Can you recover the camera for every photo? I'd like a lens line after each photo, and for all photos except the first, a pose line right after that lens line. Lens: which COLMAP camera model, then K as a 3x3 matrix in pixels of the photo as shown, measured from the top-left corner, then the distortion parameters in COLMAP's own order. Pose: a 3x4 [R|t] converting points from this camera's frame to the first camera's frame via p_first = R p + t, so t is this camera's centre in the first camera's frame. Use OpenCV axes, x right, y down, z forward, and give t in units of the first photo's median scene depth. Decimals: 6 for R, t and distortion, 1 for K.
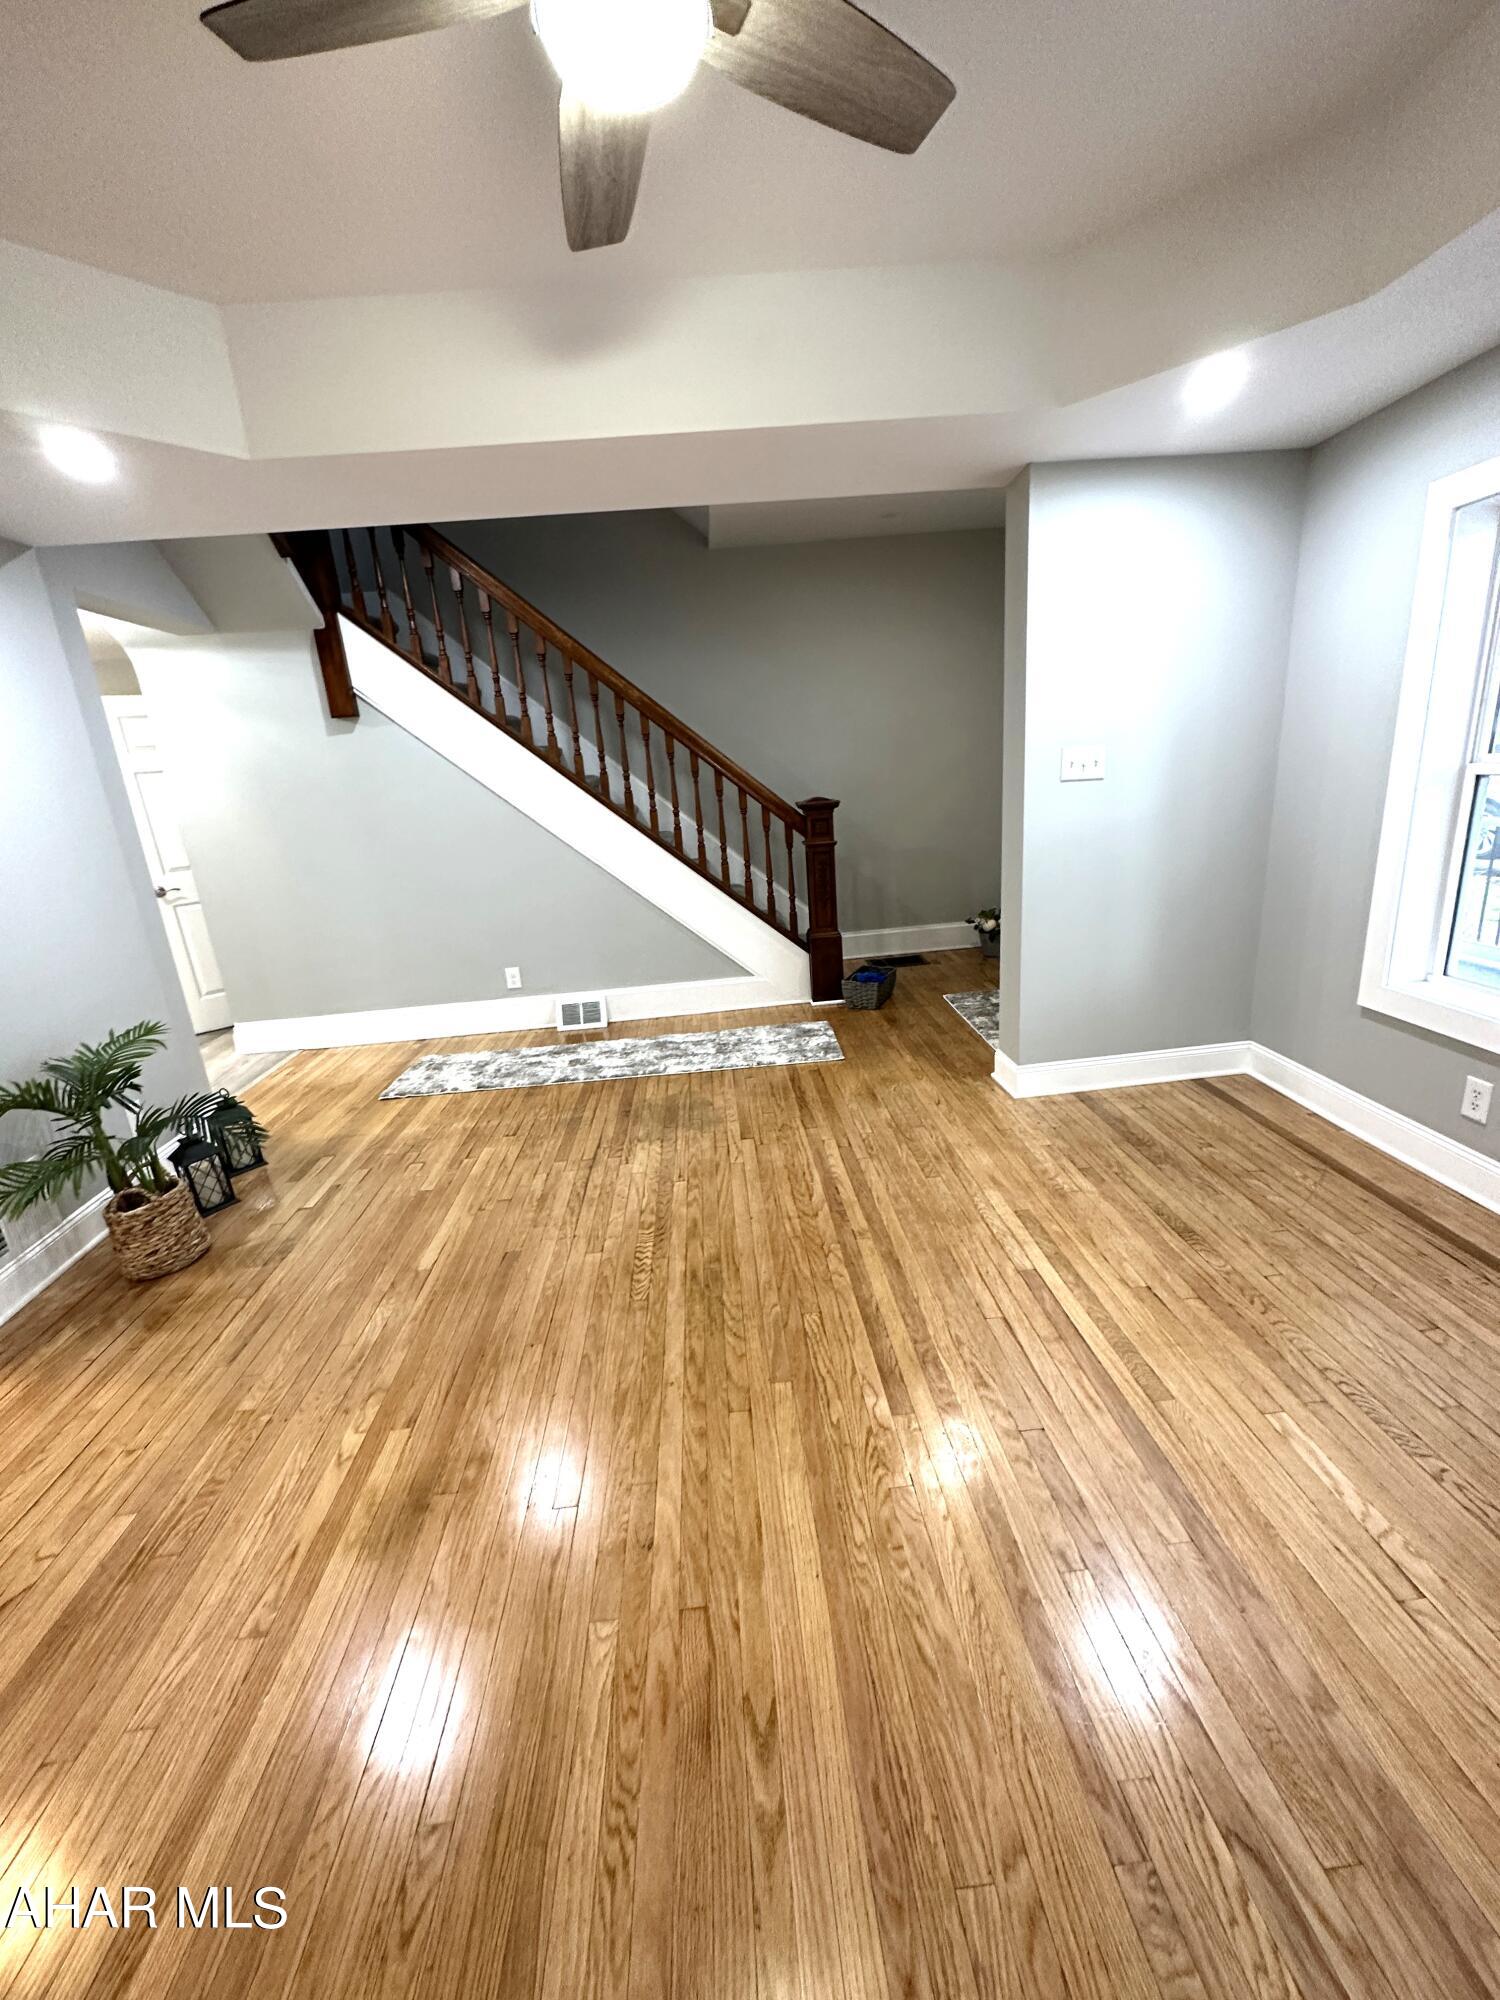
lens RADIAL K [[798.8, 0, 750.0], [0, 798.8, 1000.0], [0, 0, 1]] dist [0.000694, 0.000063]
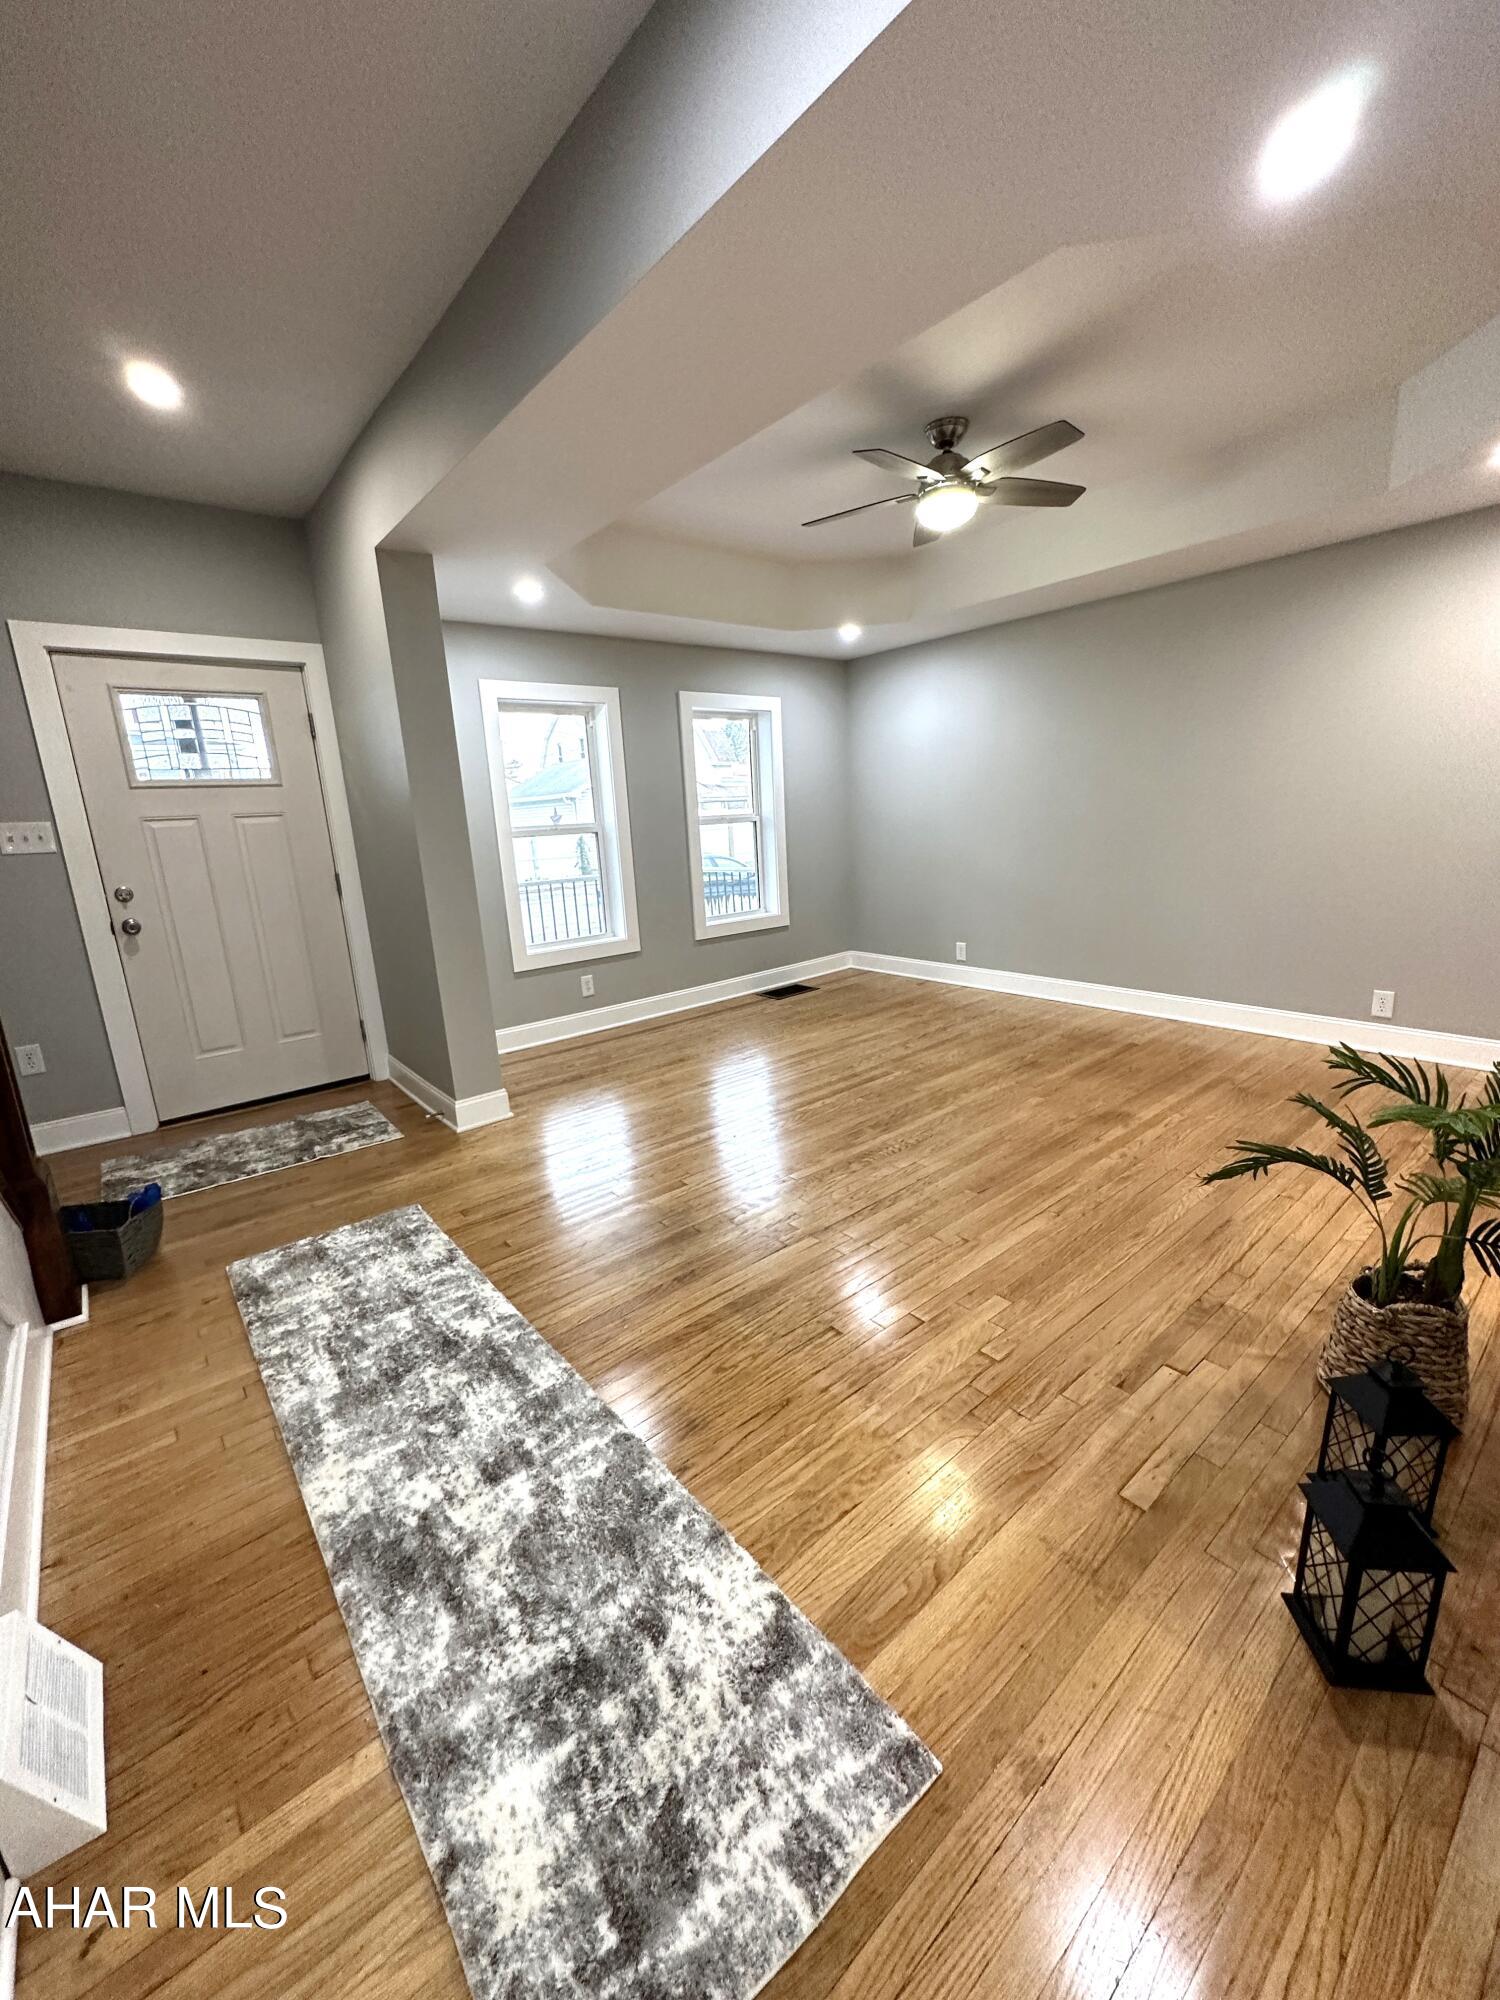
lens RADIAL K [[798.8, 0, 750.0], [0, 798.8, 1000.0], [0, 0, 1]] dist [0.000694, 0.000063]
pose [[-0.584915, -0.081505, 0.806989, -0.590592], [0.315648, 0.893632, 0.319041, -0.215644], [-0.747155, 0.441337, -0.496973, 1.003054]]
